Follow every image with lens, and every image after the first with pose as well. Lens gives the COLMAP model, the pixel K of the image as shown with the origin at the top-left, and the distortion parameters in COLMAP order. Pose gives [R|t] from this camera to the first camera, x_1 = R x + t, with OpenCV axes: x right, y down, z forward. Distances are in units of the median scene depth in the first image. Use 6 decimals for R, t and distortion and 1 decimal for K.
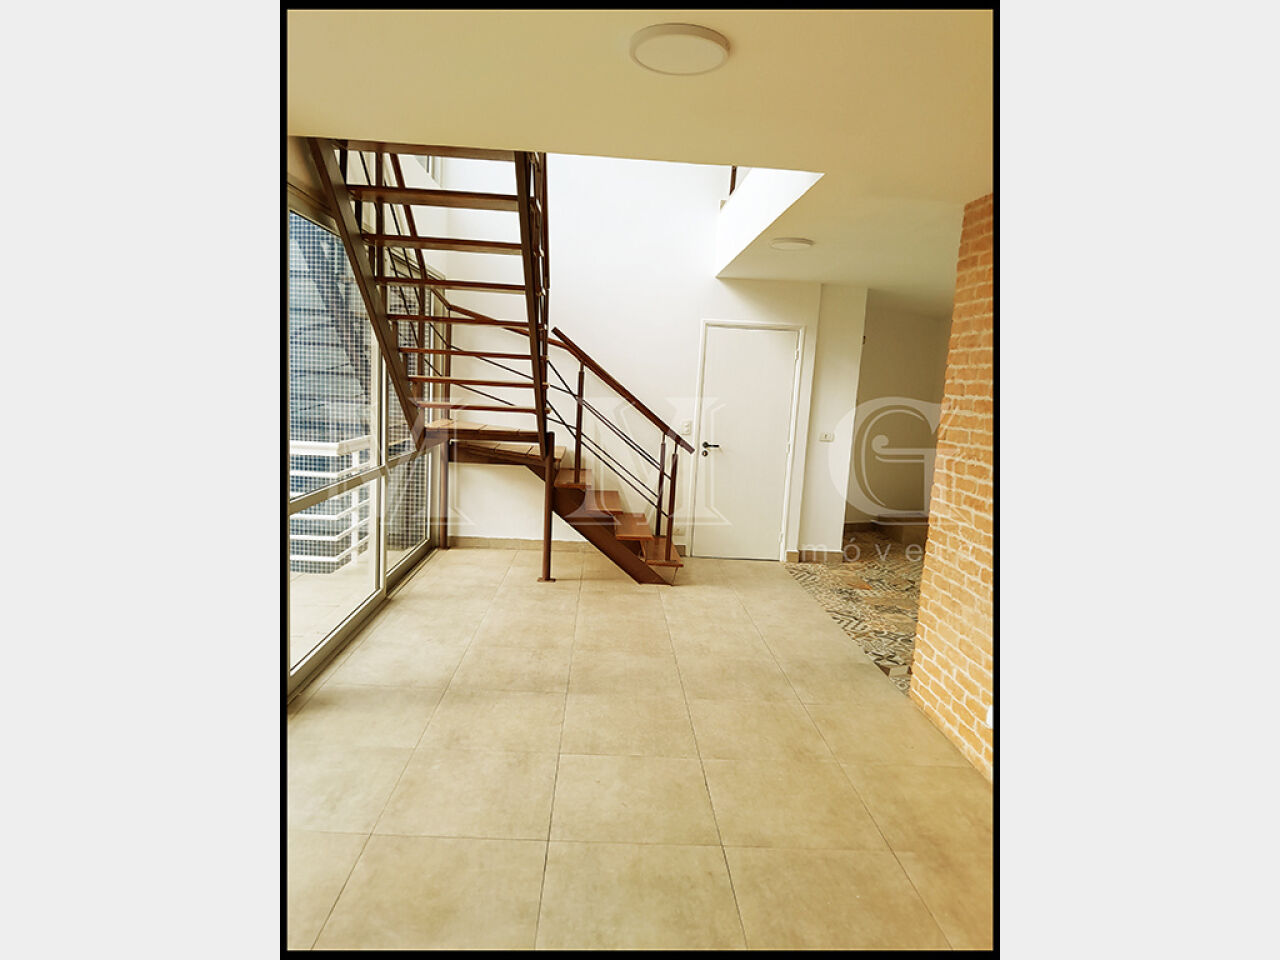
lens RADIAL K [[723.4, 0, 639.7], [0, 723.4, 479.4], [0, 0, 1]] dist [-0.016462, -0.009092]
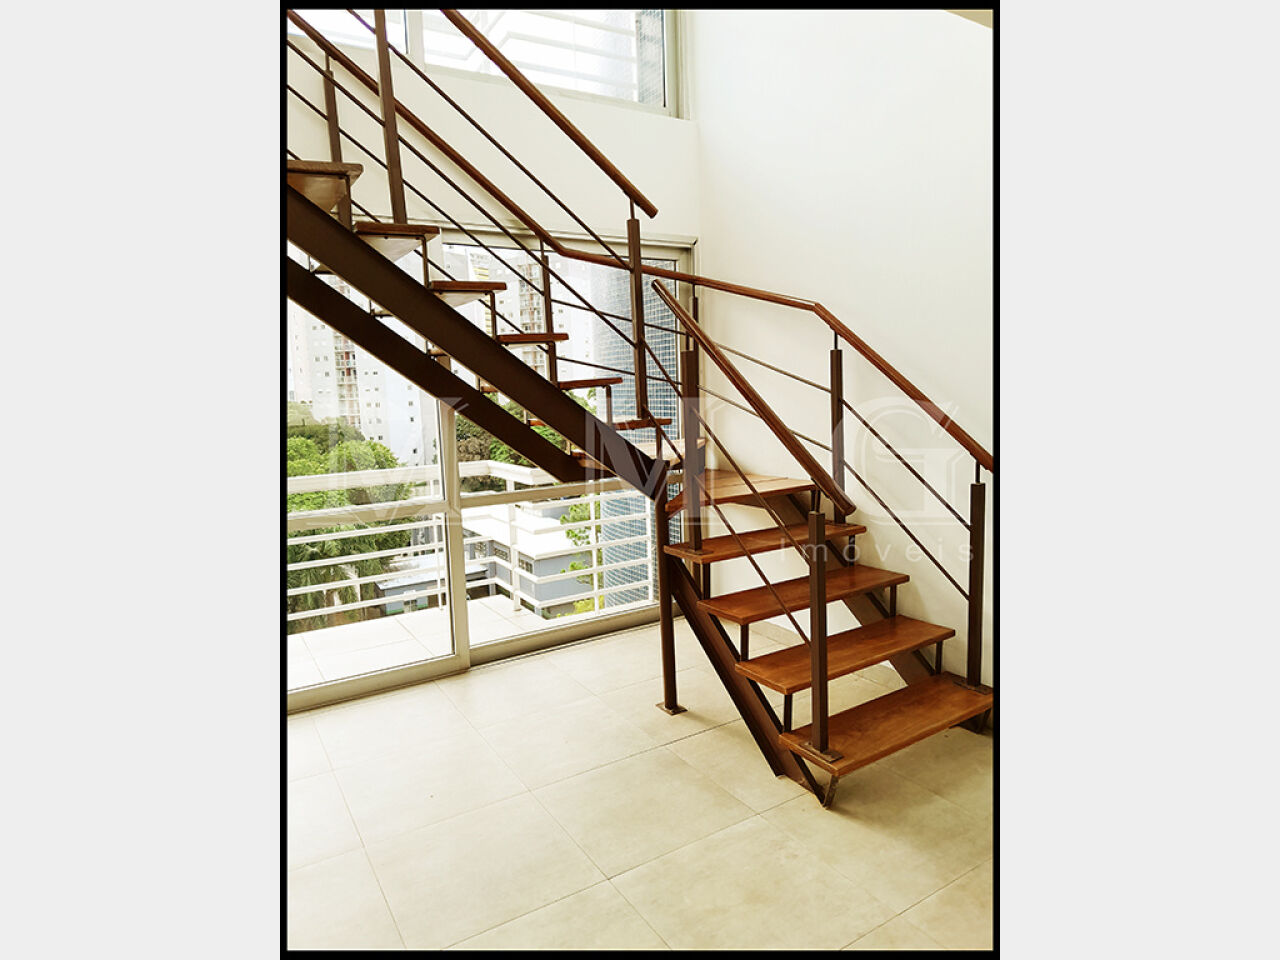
lens RADIAL K [[723.4, 0, 638.6], [0, 723.4, 474.5], [0, 0, 1]] dist [-0.016462, -0.009092]
pose [[0.457415, 0.032826, -0.888647, 0.593246], [-0.033320, 0.999249, 0.019761, -0.100481], [0.888629, 0.020571, 0.458165, 1.066589]]
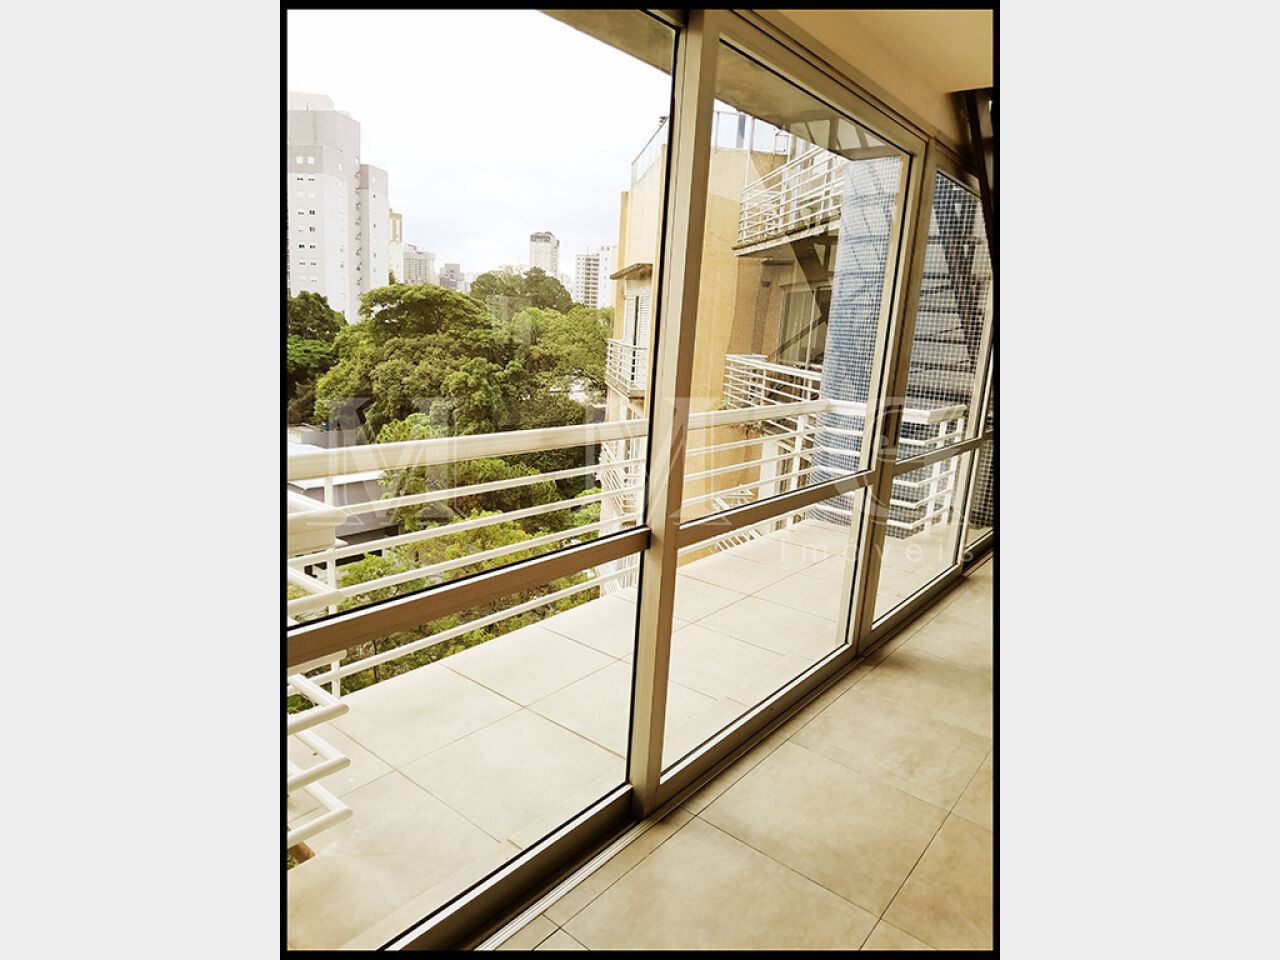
lens RADIAL K [[723.4, 0, 643.0], [0, 723.4, 482.1], [0, 0, 1]] dist [-0.016462, -0.009092]
pose [[0.748077, 0.132076, -0.650336, -0.063924], [-0.105748, 0.991197, 0.079659, 0.010495], [0.655133, 0.009181, 0.755458, -0.004055]]
